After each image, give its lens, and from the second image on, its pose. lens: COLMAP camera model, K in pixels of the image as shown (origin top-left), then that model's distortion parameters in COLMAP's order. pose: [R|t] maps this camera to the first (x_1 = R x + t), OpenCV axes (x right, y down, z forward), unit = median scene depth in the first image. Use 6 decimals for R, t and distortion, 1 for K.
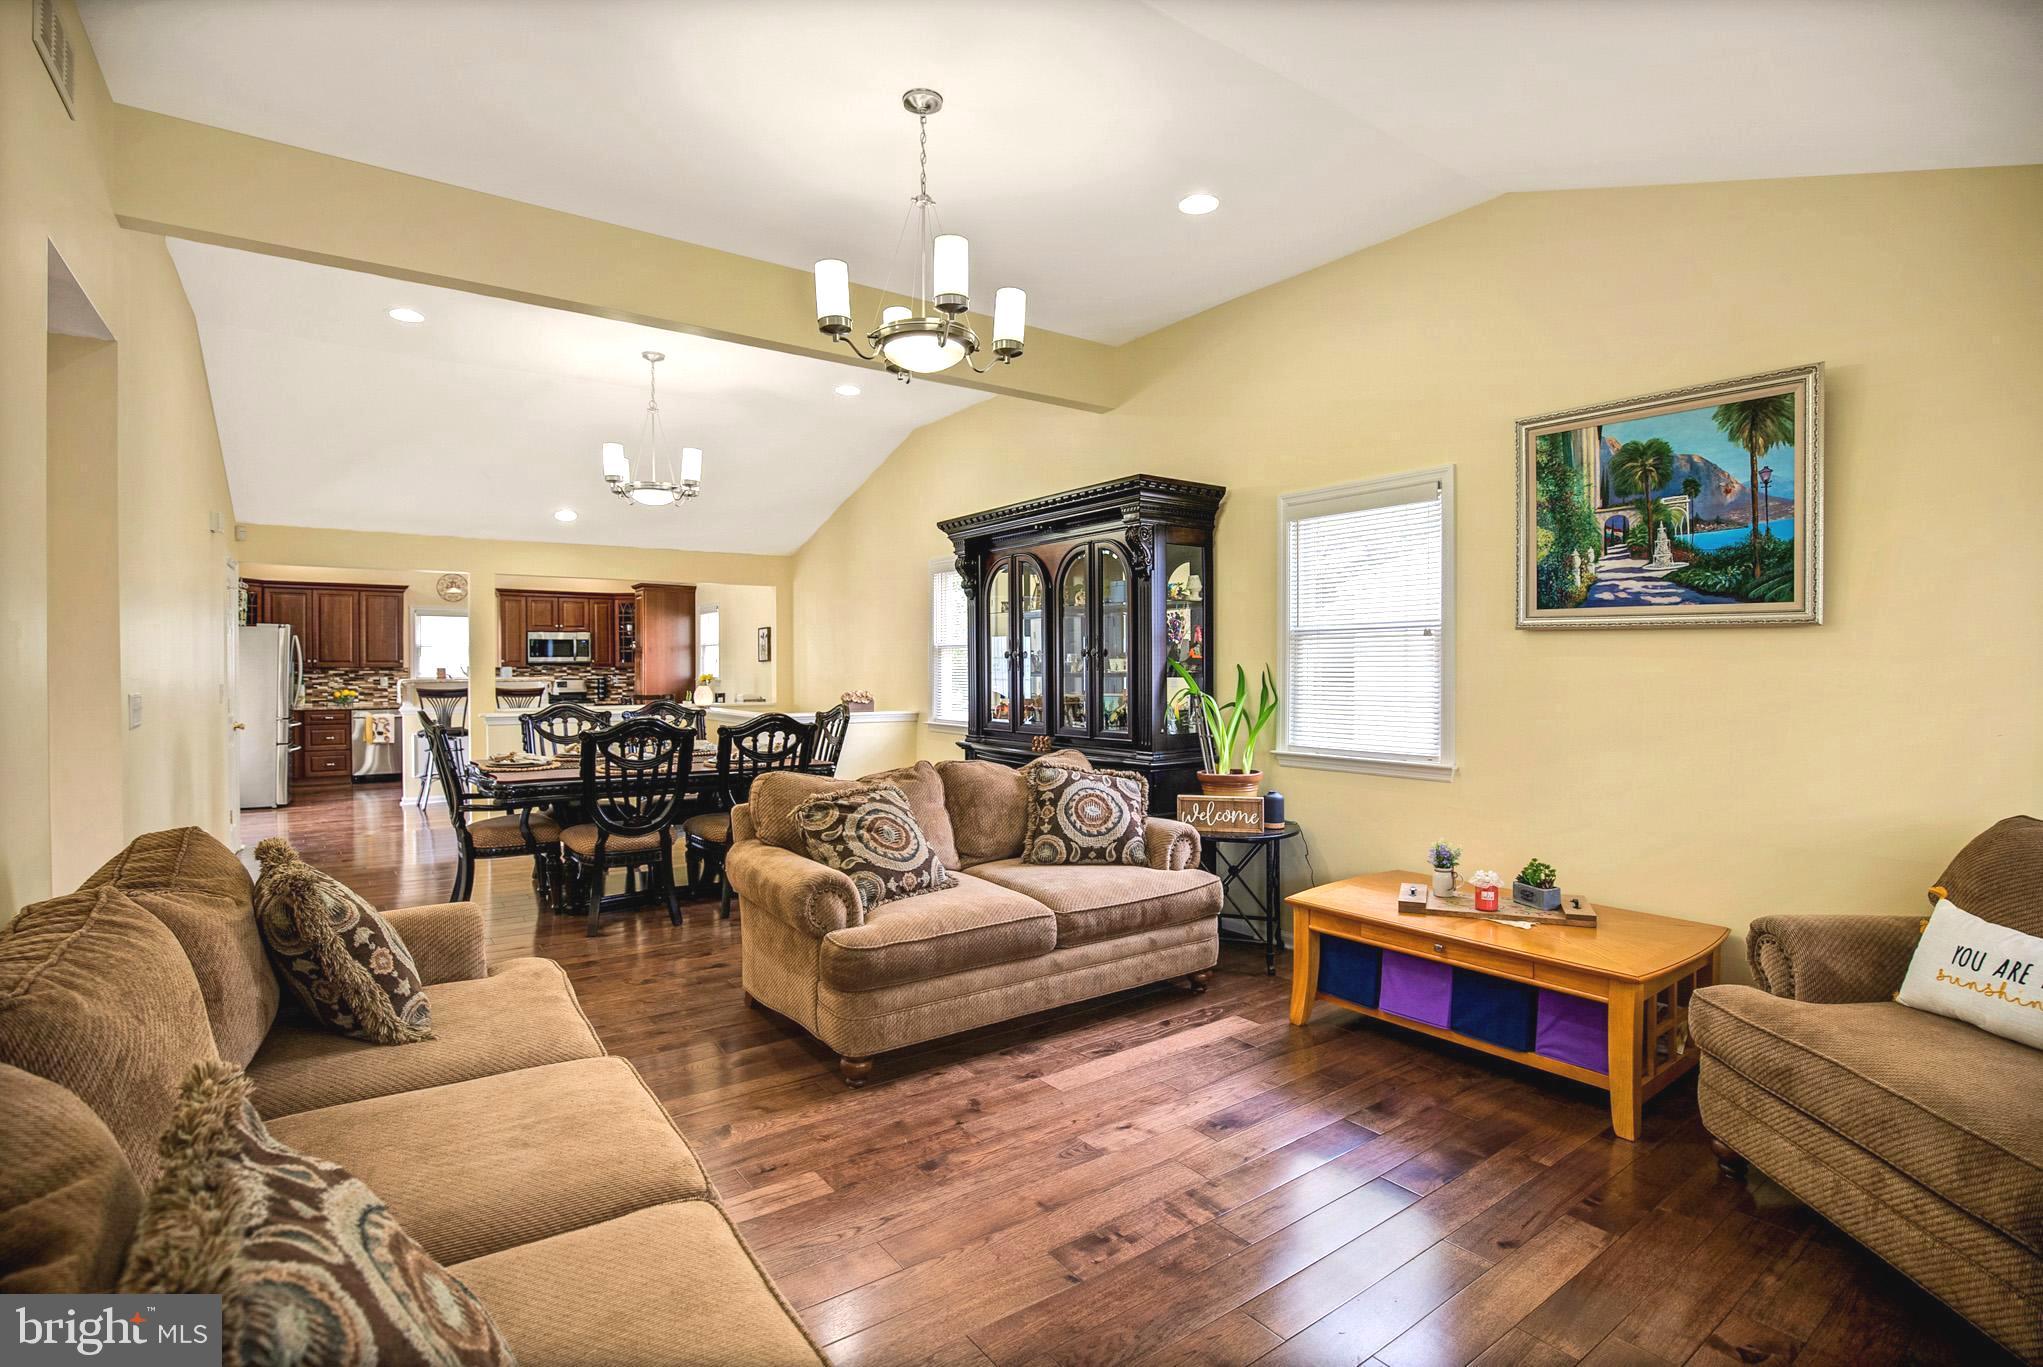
lens RADIAL K [[965.7, 0, 1031.3], [0, 965.7, 673.1], [0, 0, 1]] dist [-0.027248, -0.001434]
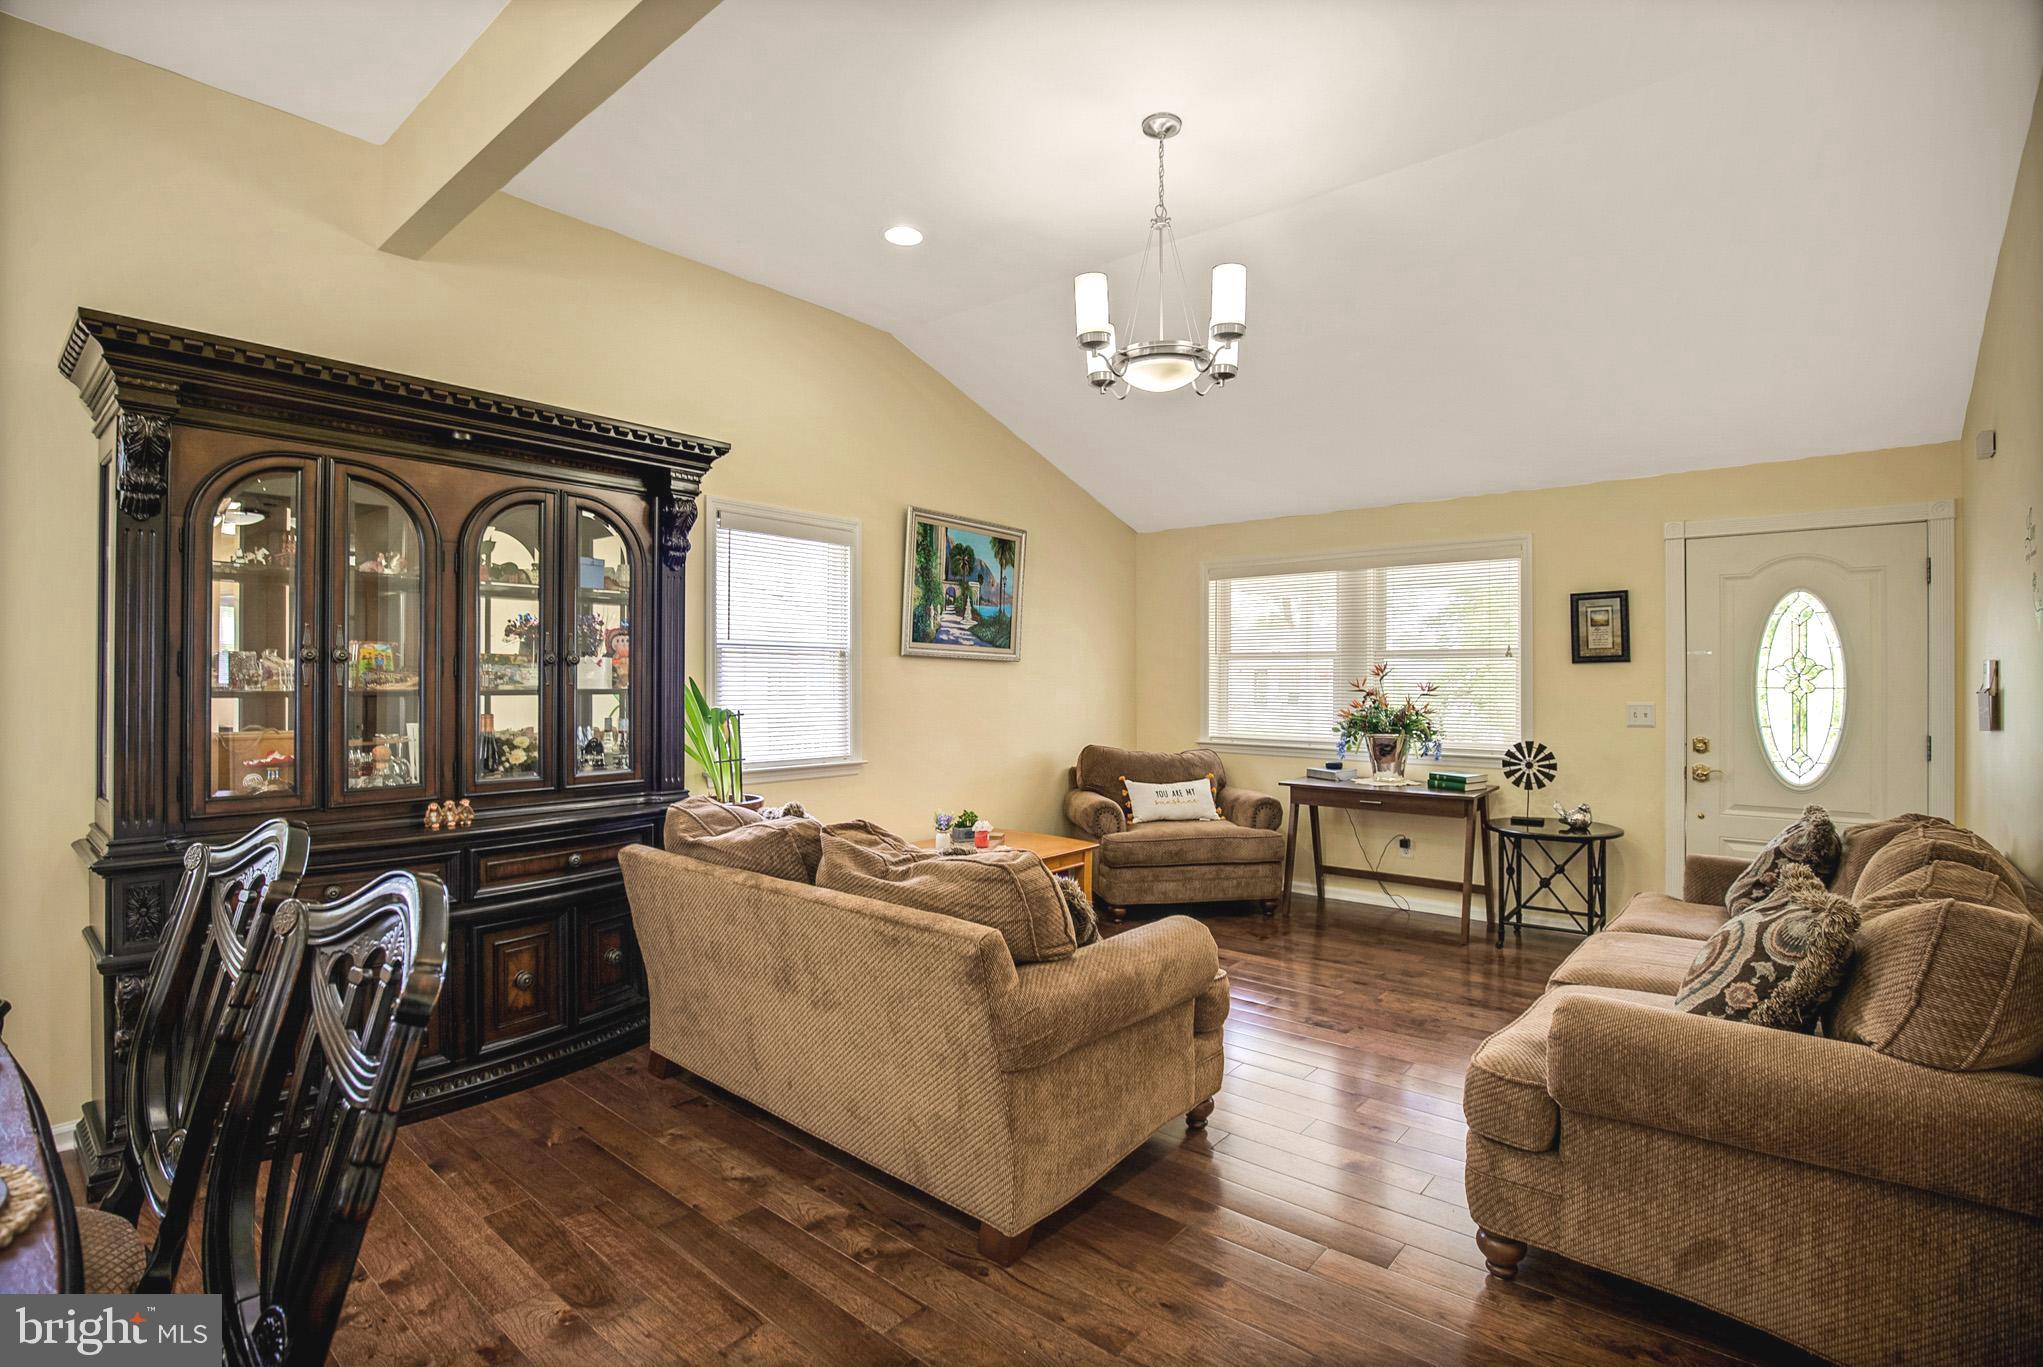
lens RADIAL K [[965.7, 0, 1018.2], [0, 965.7, 674.8], [0, 0, 1]] dist [-0.027248, -0.001434]
pose [[-0.228070, 0.009874, 0.973595, -0.959729], [0.005349, 0.999946, -0.008888, -0.005017], [-0.973630, 0.003180, -0.228110, 1.250123]]
